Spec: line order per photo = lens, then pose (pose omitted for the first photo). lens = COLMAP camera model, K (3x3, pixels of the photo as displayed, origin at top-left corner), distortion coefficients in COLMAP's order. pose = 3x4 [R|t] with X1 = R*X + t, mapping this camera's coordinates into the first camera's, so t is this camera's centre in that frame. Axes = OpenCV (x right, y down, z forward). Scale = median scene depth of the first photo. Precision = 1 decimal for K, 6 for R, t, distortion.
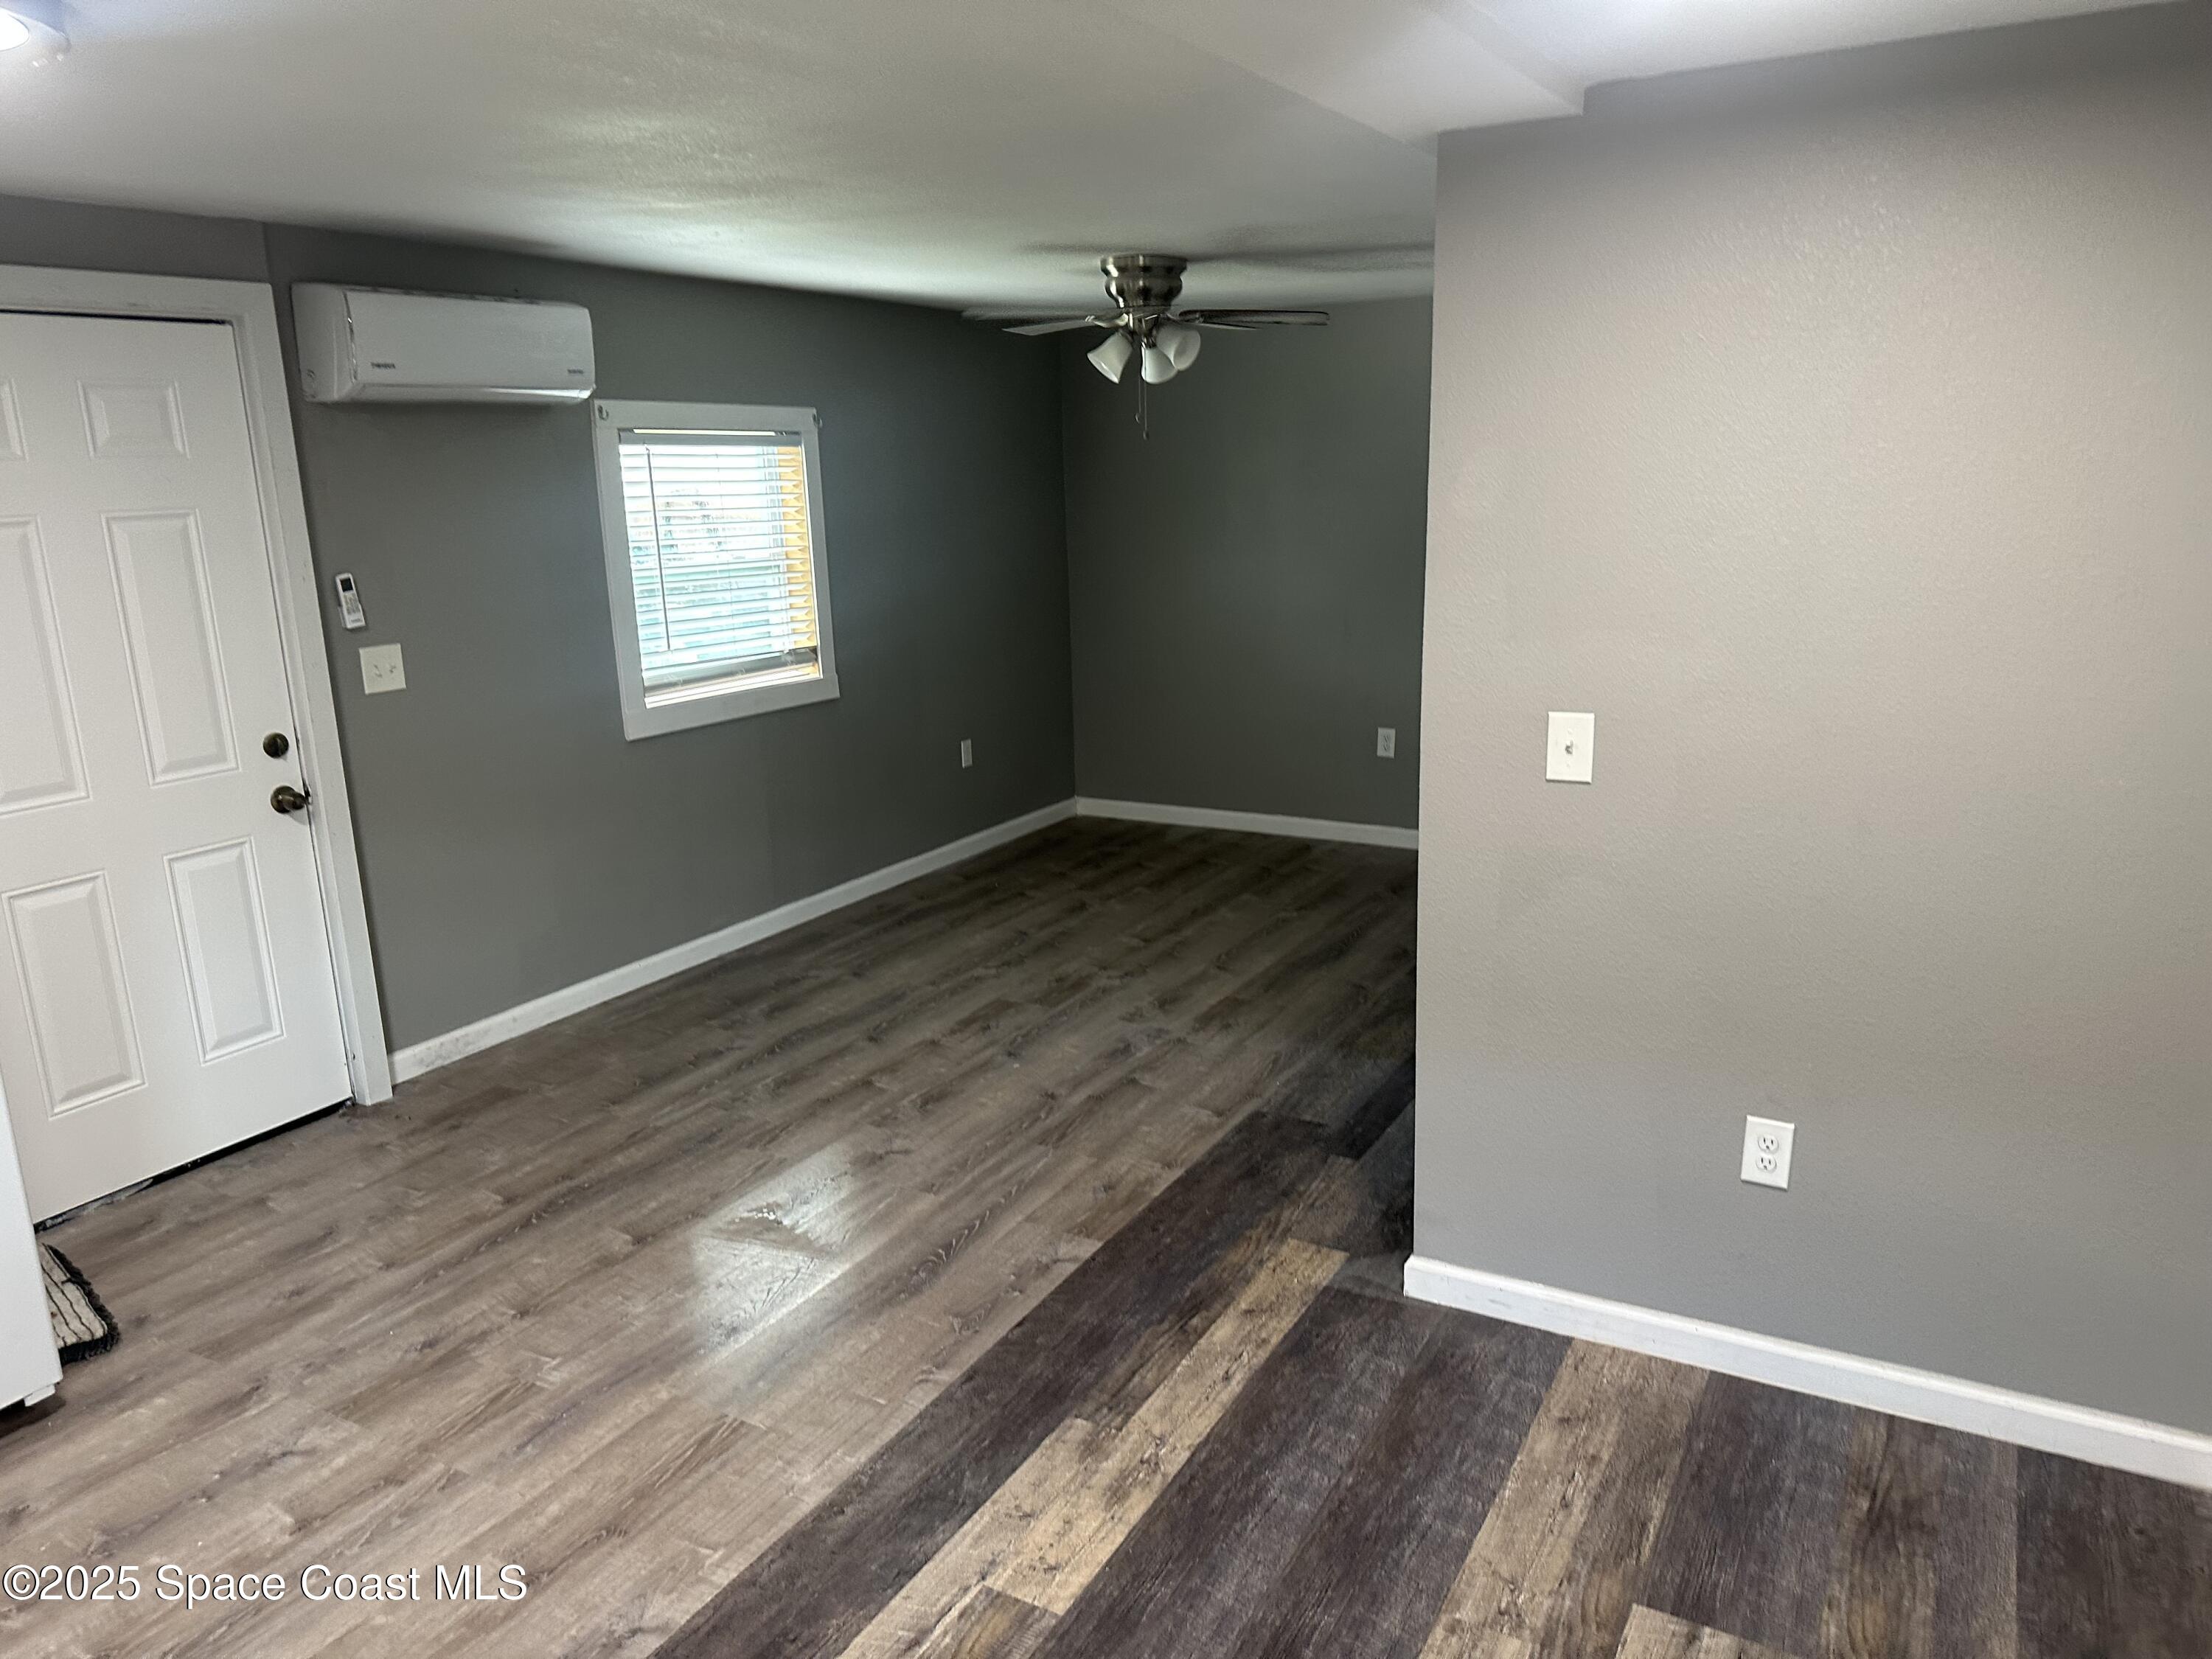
lens RADIAL K [[1550.2, 0, 1099.5], [0, 1550.2, 815.2], [0, 0, 1]] dist [0.158153, -0.267786]
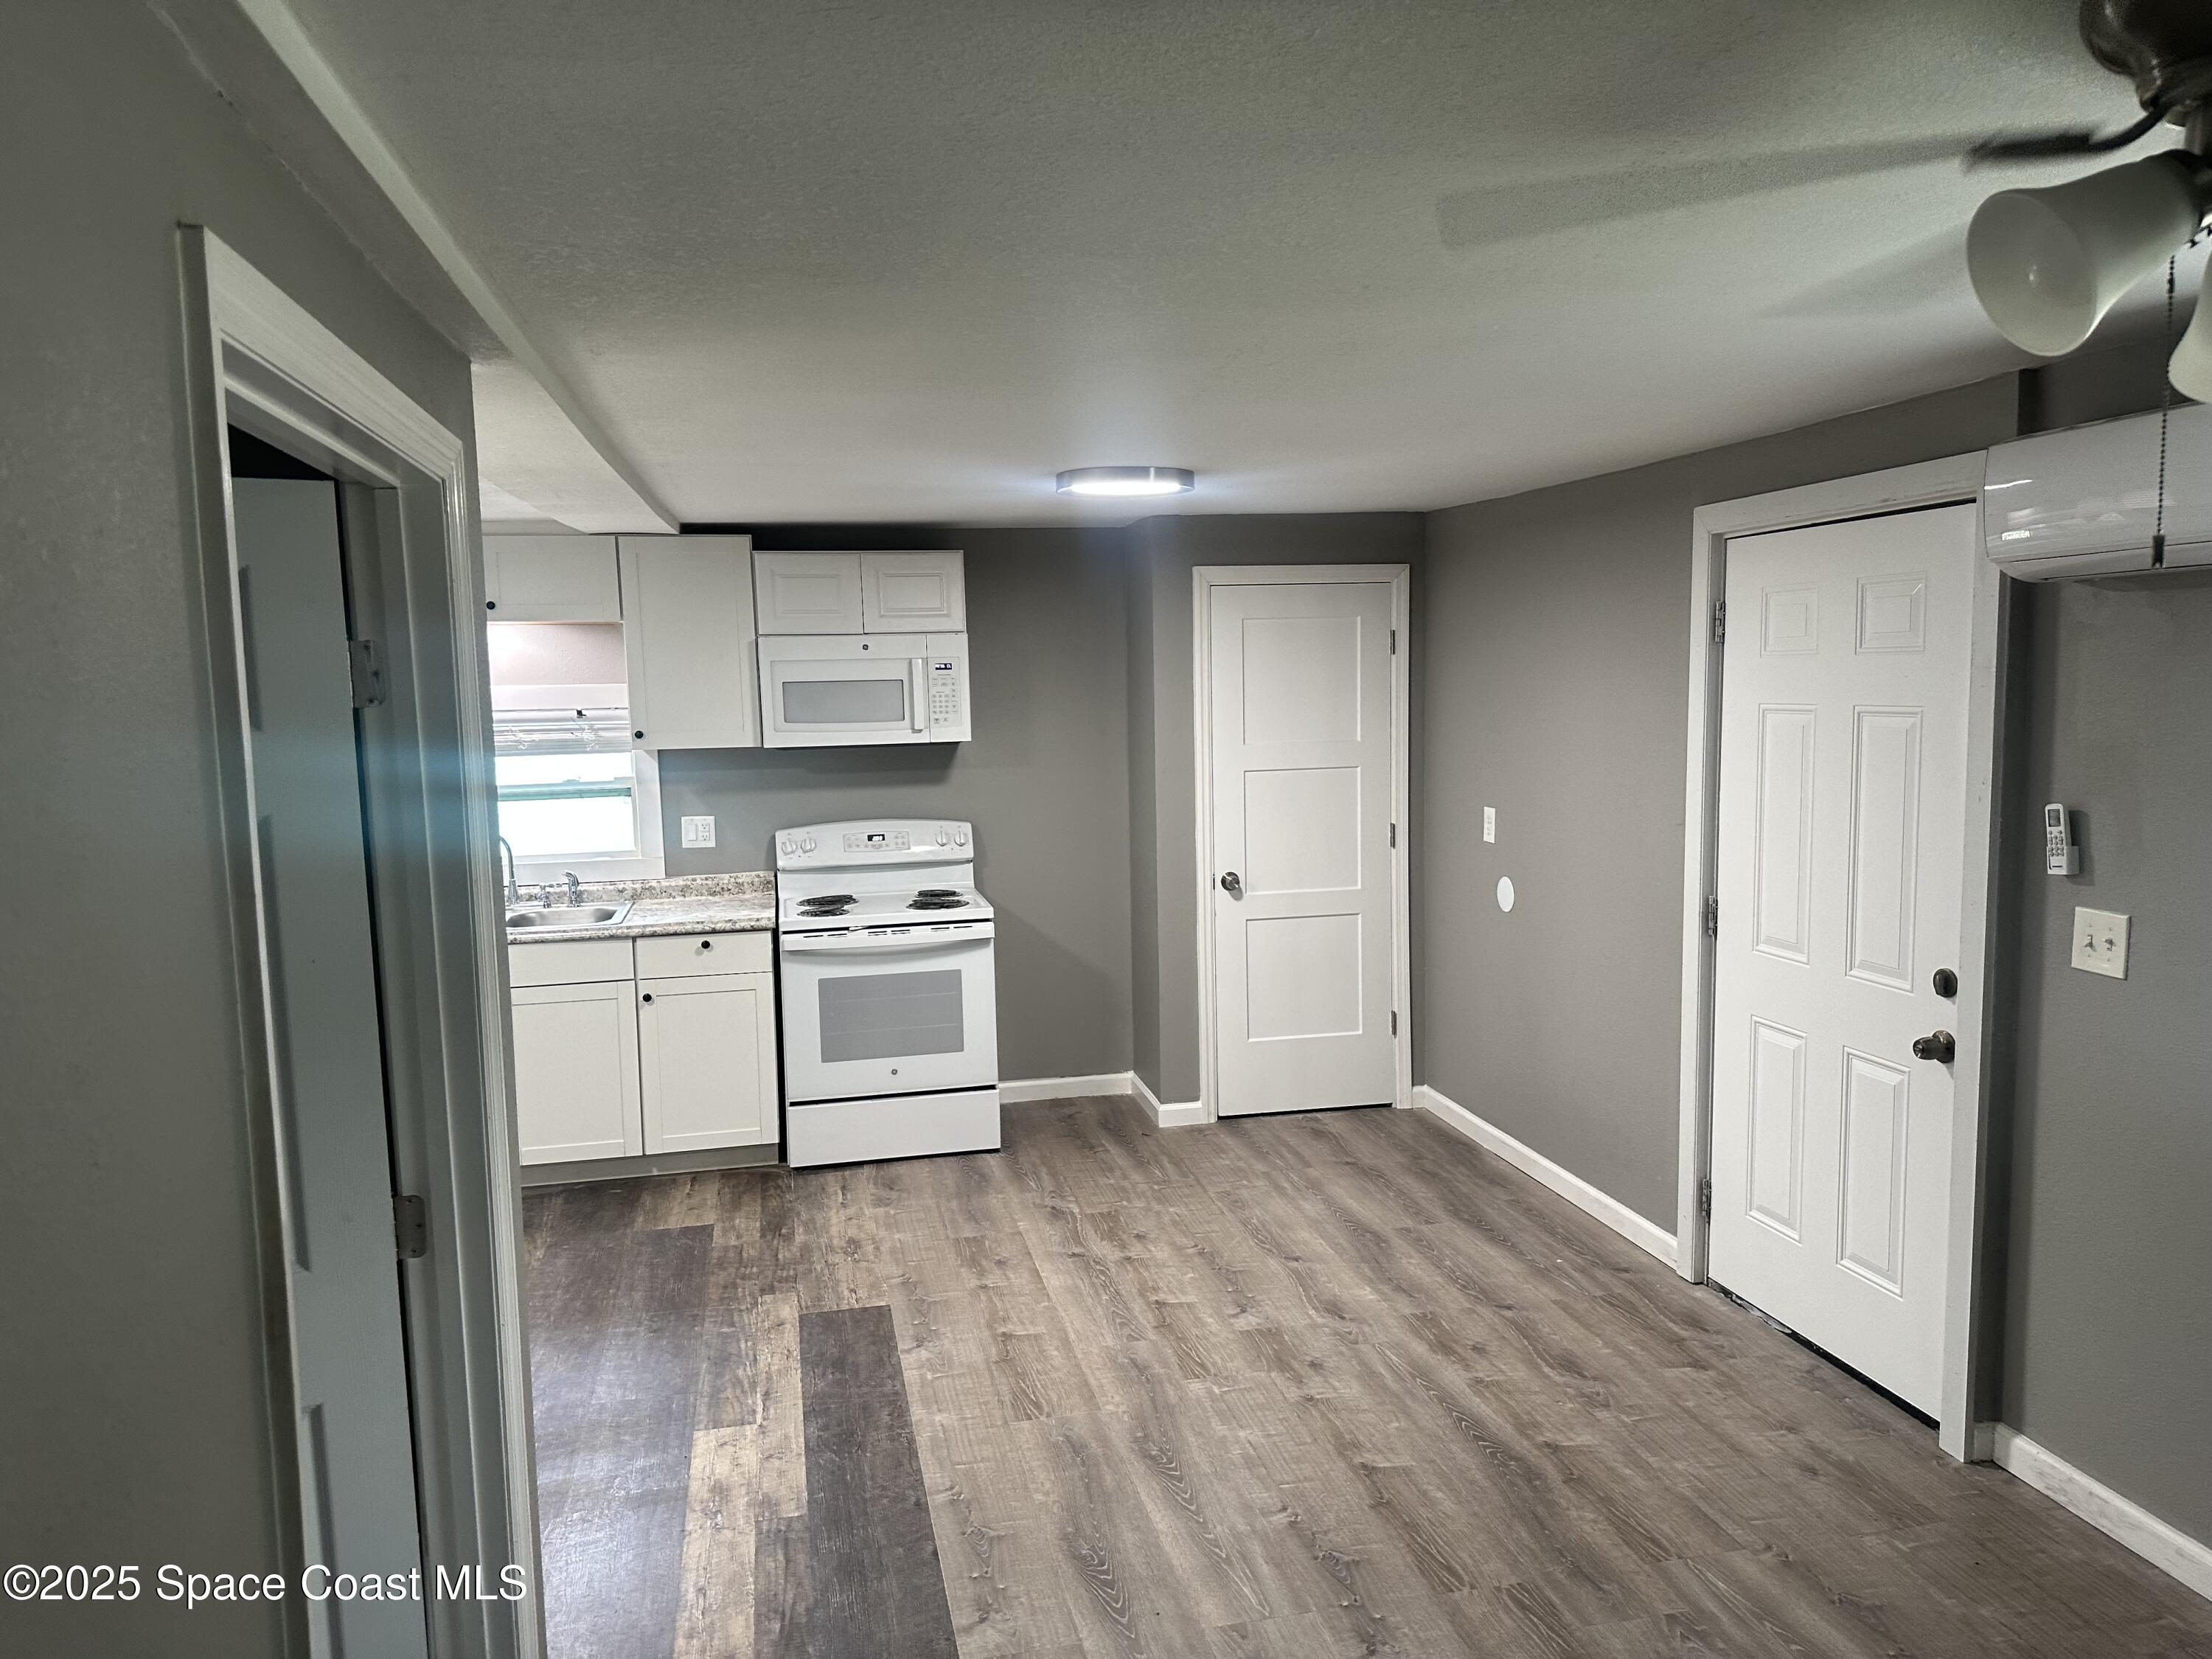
lens RADIAL K [[1550.2, 0, 1099.5], [0, 1550.2, 815.2], [0, 0, 1]] dist [0.158153, -0.267786]
pose [[-0.743753, 0.103941, -0.660324, 0.505074], [-0.110267, 0.955227, 0.274560, -0.424477], [0.659297, 0.277017, -0.698992, 1.715294]]
